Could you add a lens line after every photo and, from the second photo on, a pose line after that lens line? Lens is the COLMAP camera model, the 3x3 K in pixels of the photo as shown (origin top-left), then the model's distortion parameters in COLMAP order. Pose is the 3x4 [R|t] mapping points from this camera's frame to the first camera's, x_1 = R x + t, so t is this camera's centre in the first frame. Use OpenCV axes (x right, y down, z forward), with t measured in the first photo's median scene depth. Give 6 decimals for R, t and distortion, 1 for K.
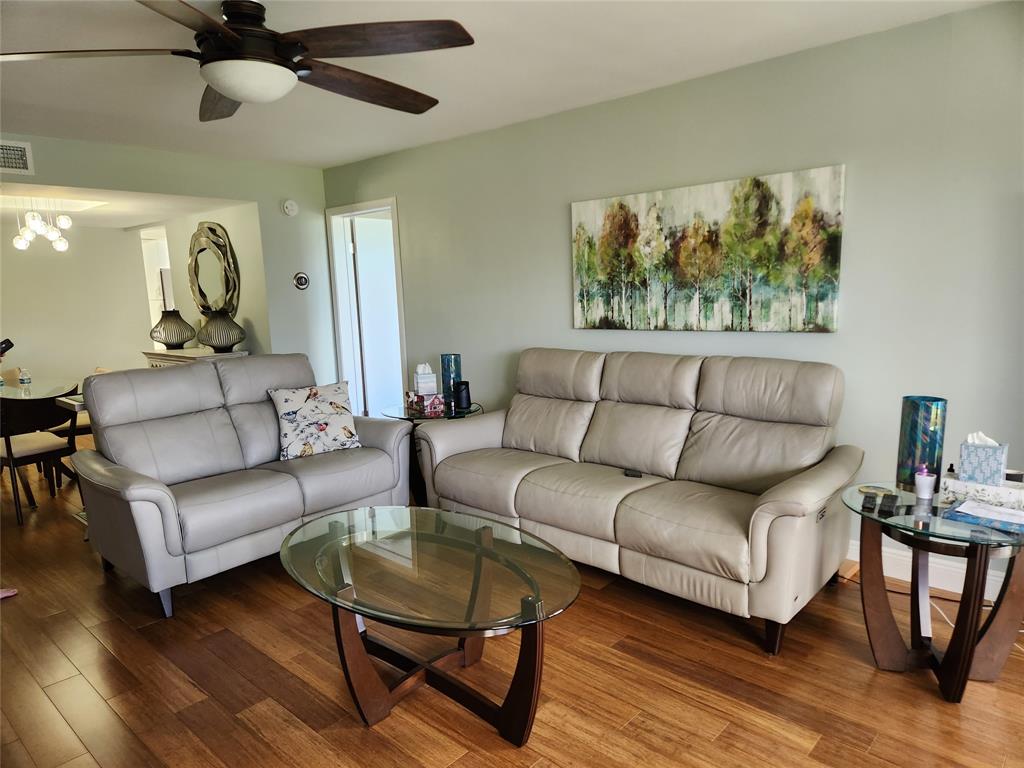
lens RADIAL K [[680.2, 0, 505.3], [0, 680.2, 386.2], [0, 0, 1]] dist [0.092265, -0.072242]
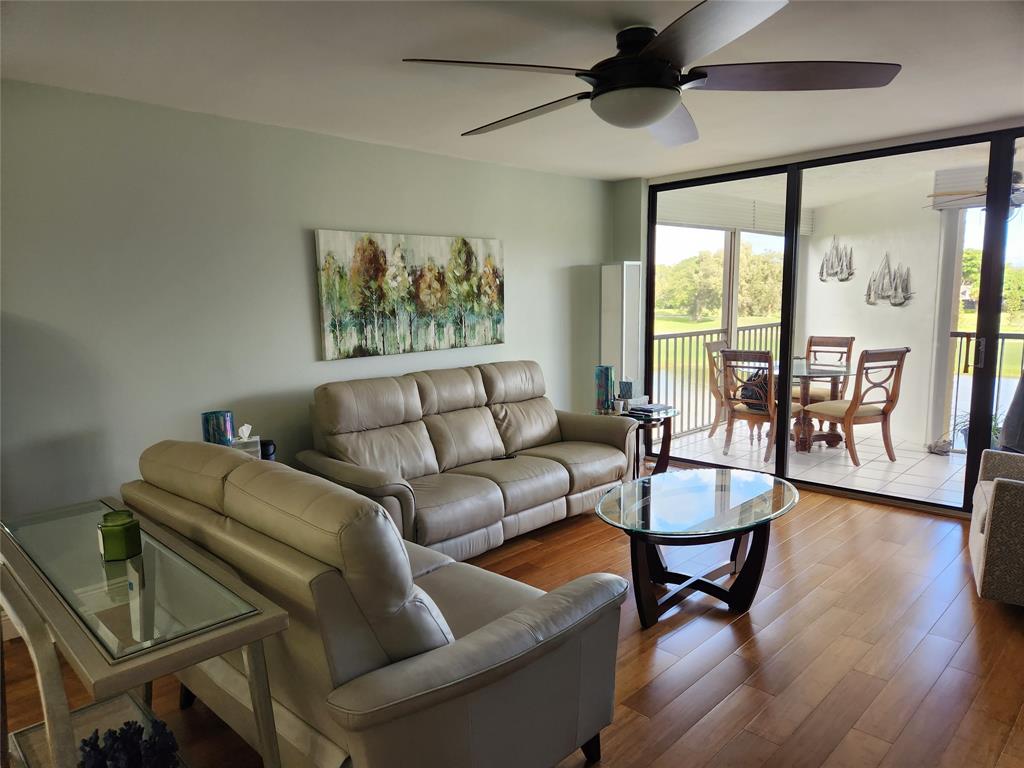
lens RADIAL K [[680.2, 0, 505.3], [0, 680.2, 386.2], [0, 0, 1]] dist [0.092265, -0.072242]
pose [[0.045239, -0.103015, 0.993651, -0.928900], [0.166842, 0.981478, 0.094157, -0.108155], [-0.984945, 0.161524, 0.061588, 0.776873]]
